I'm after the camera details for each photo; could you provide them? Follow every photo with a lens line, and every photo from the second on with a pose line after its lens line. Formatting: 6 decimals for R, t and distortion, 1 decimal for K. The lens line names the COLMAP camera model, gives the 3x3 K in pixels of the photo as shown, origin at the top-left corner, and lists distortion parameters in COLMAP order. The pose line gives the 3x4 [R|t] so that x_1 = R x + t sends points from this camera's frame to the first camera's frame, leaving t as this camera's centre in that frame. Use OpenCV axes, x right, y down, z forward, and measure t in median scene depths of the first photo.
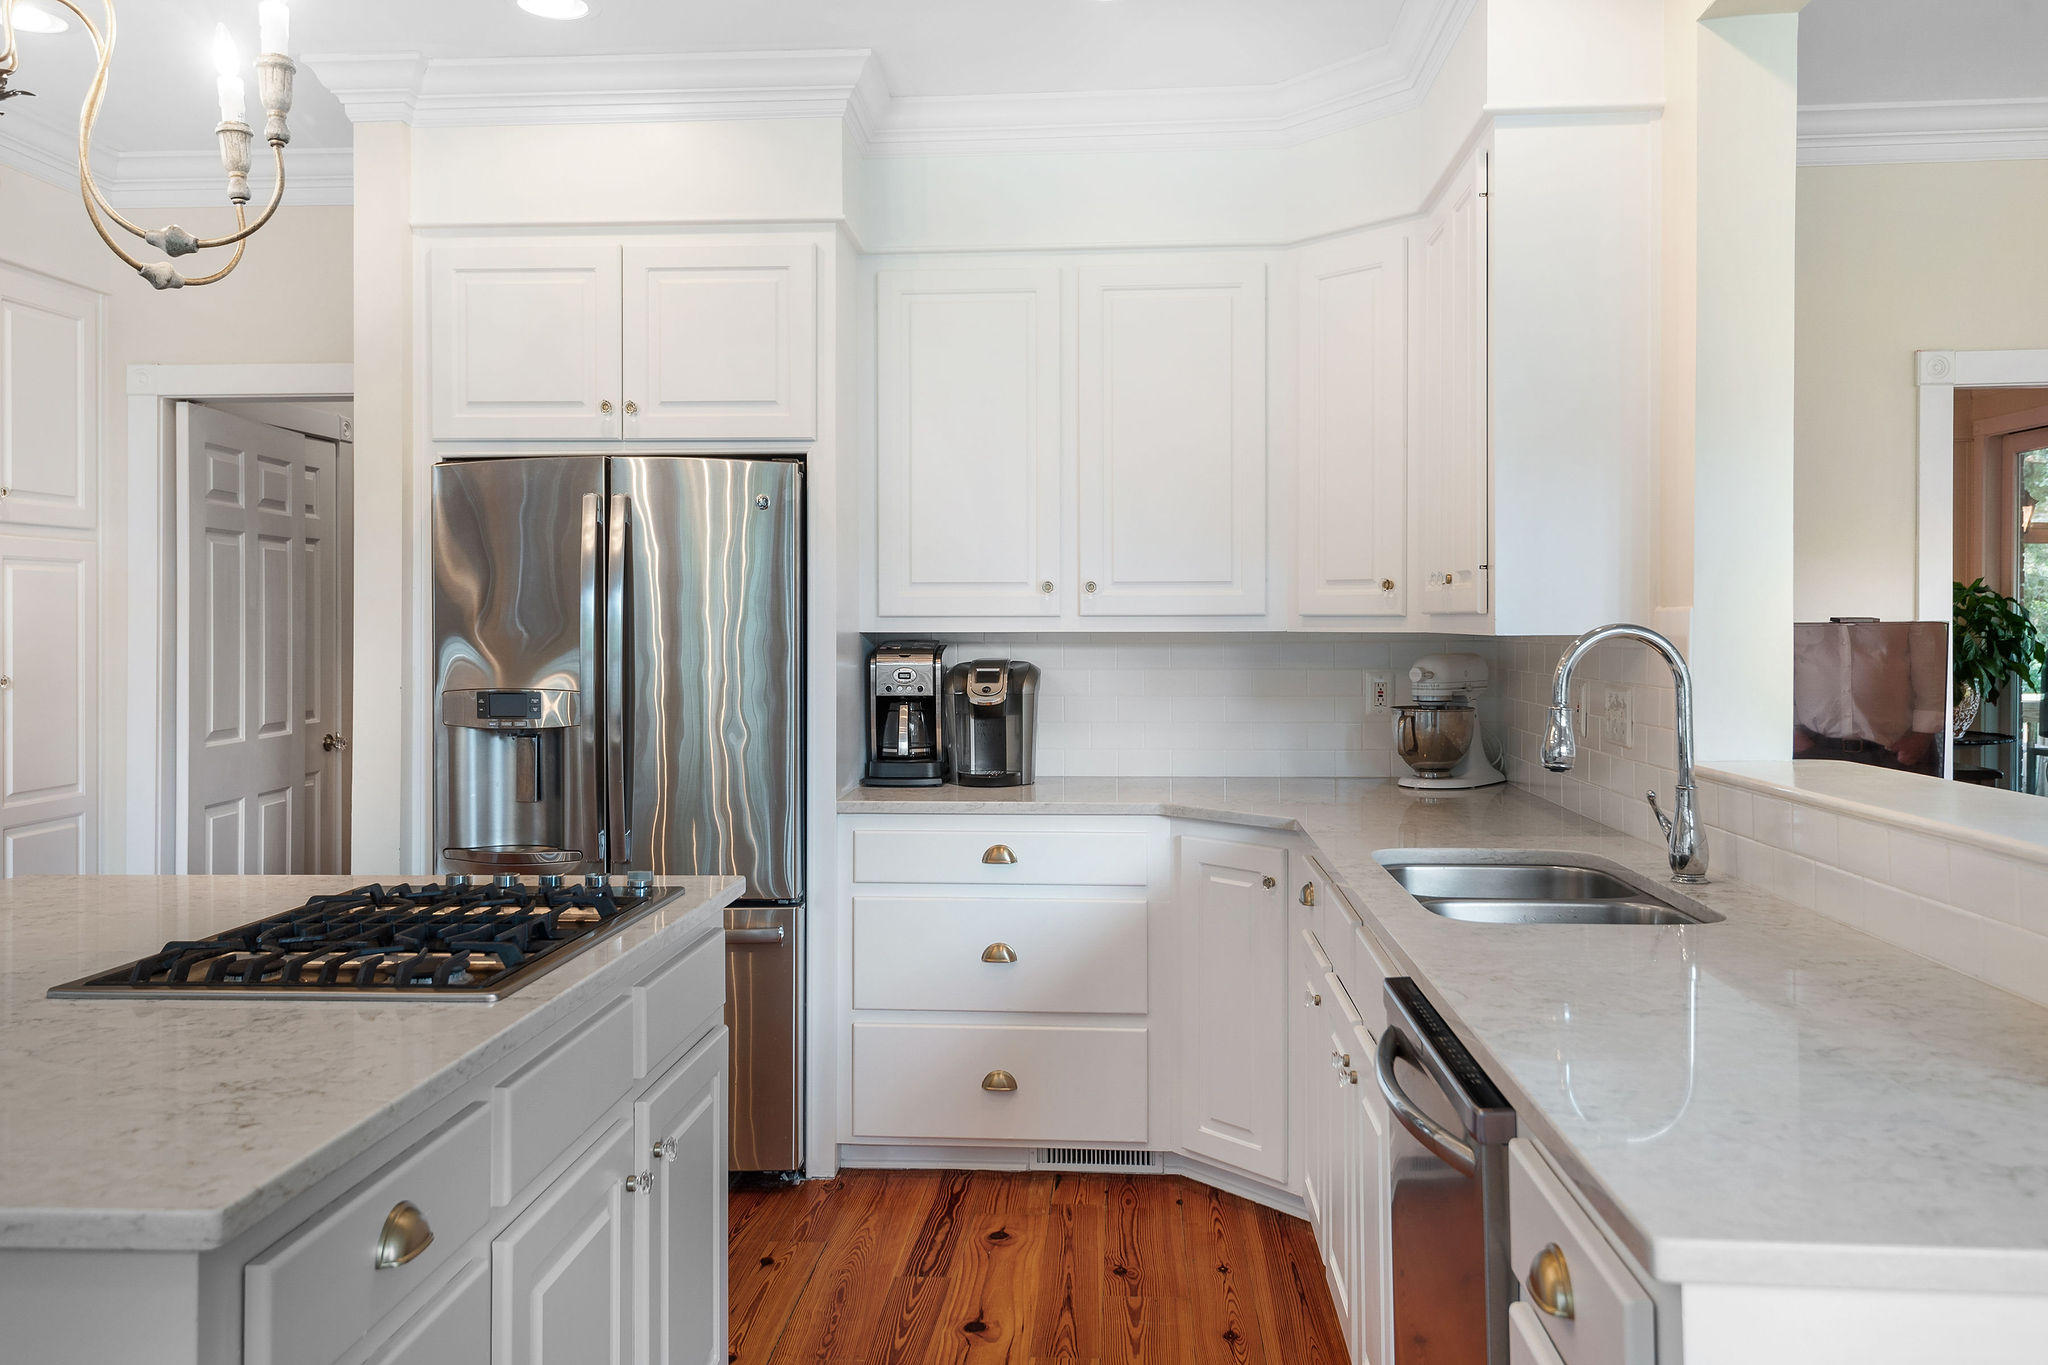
lens RADIAL K [[1551.9, 0, 1025.4], [0, 1551.9, 628.9], [0, 0, 1]] dist [0.011222, 0.000611]
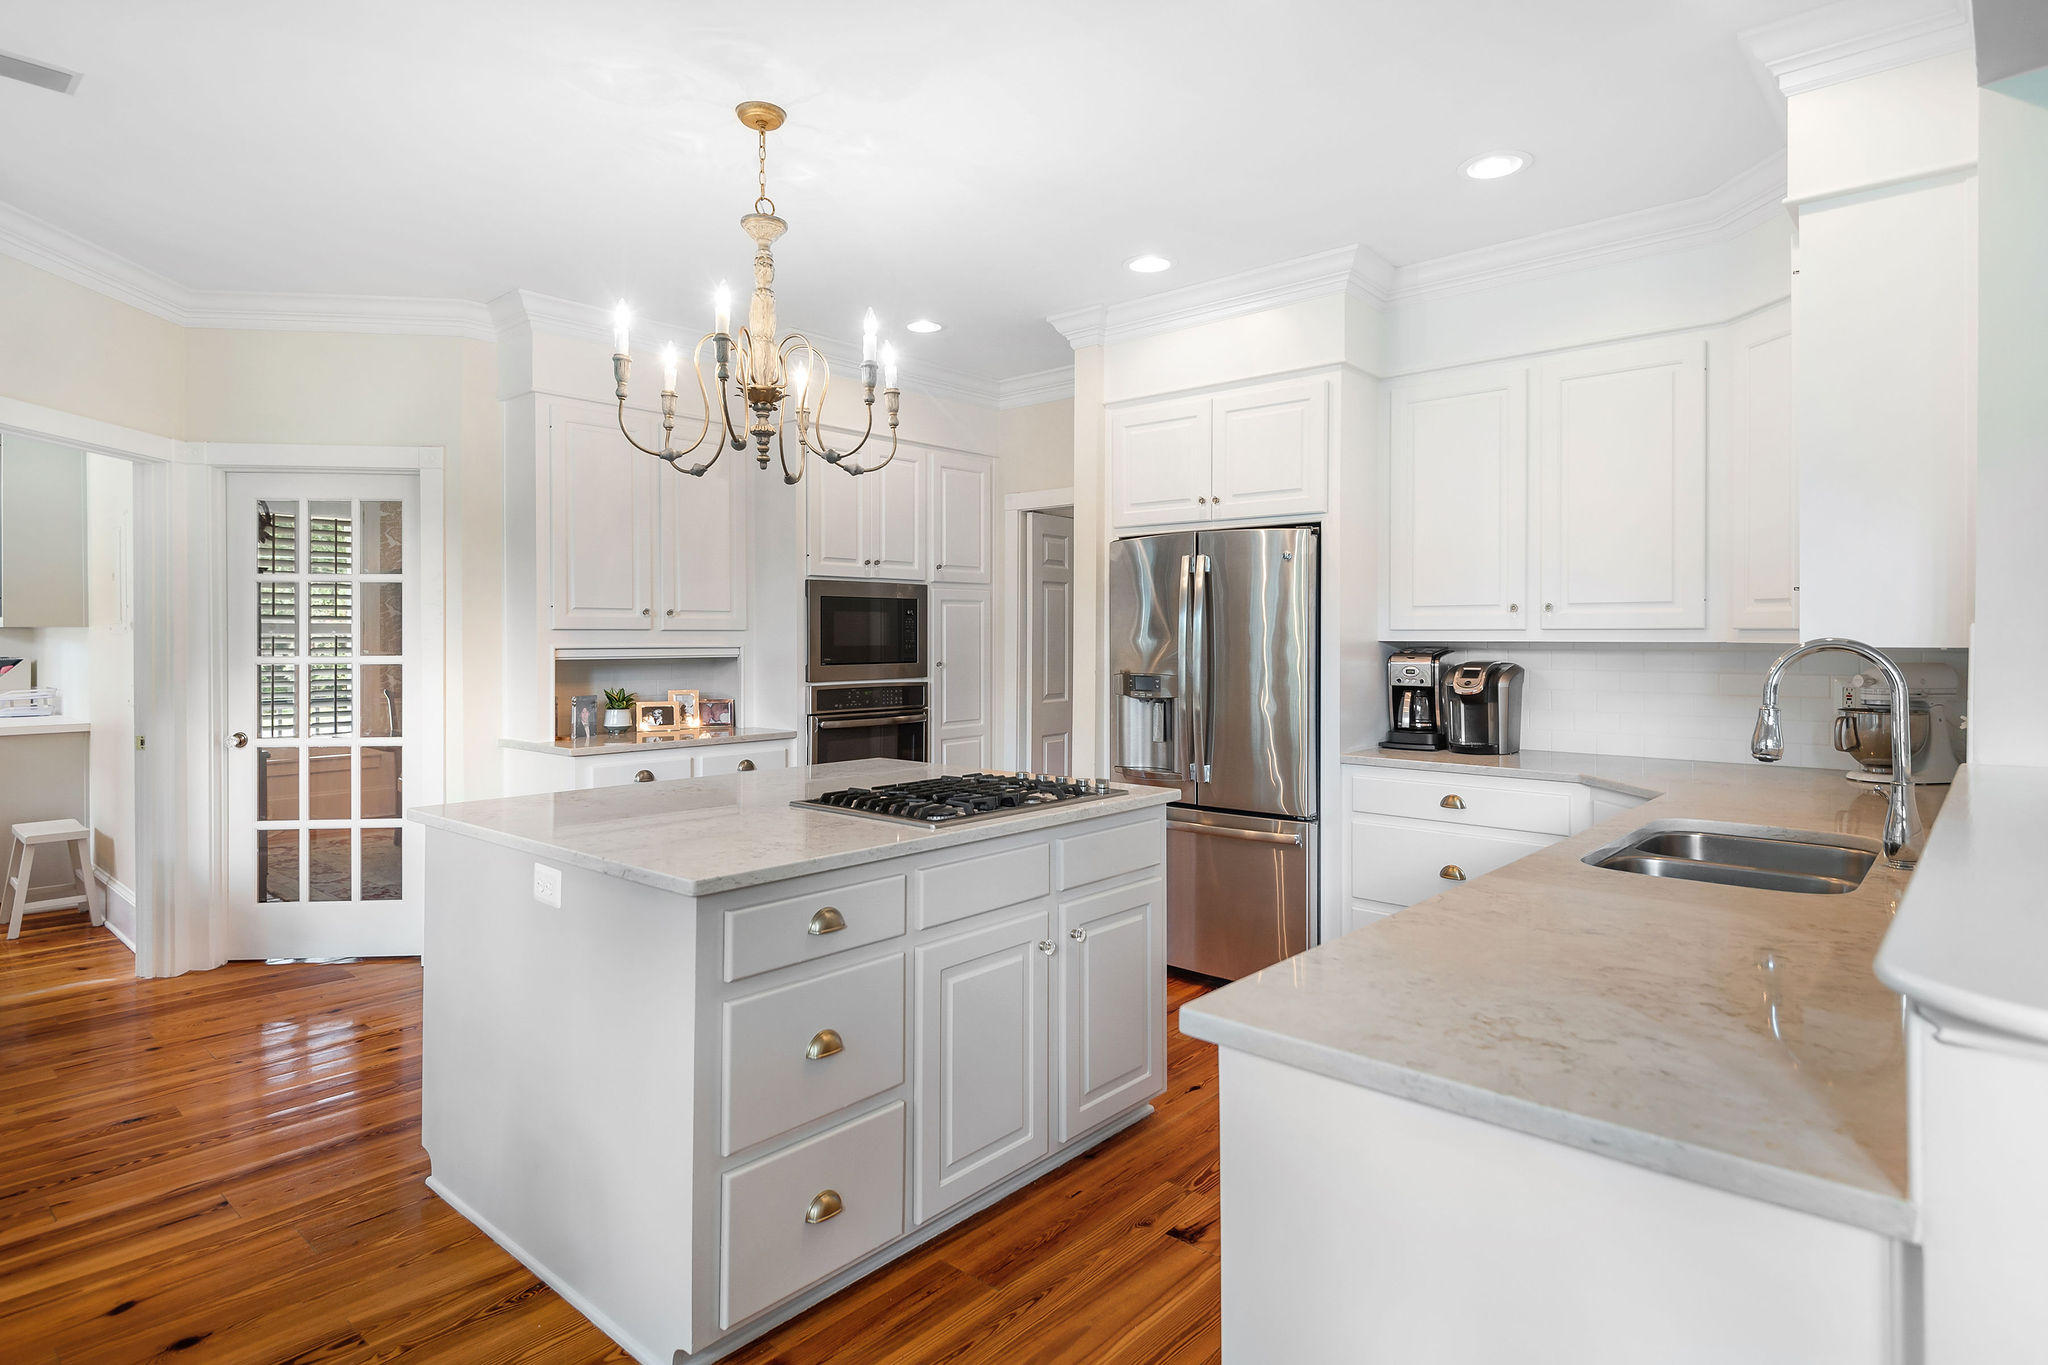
lens RADIAL K [[1091.3, 0, 1018.4], [0, 1091.3, 637.7], [0, 0, 1]] dist [-0.000341, -0.005363]
pose [[0.787679, 0.003268, -0.616078, 0.256967], [-0.002794, 0.999995, 0.001732, -0.001796], [0.616080, 0.000357, 0.787684, -0.008174]]
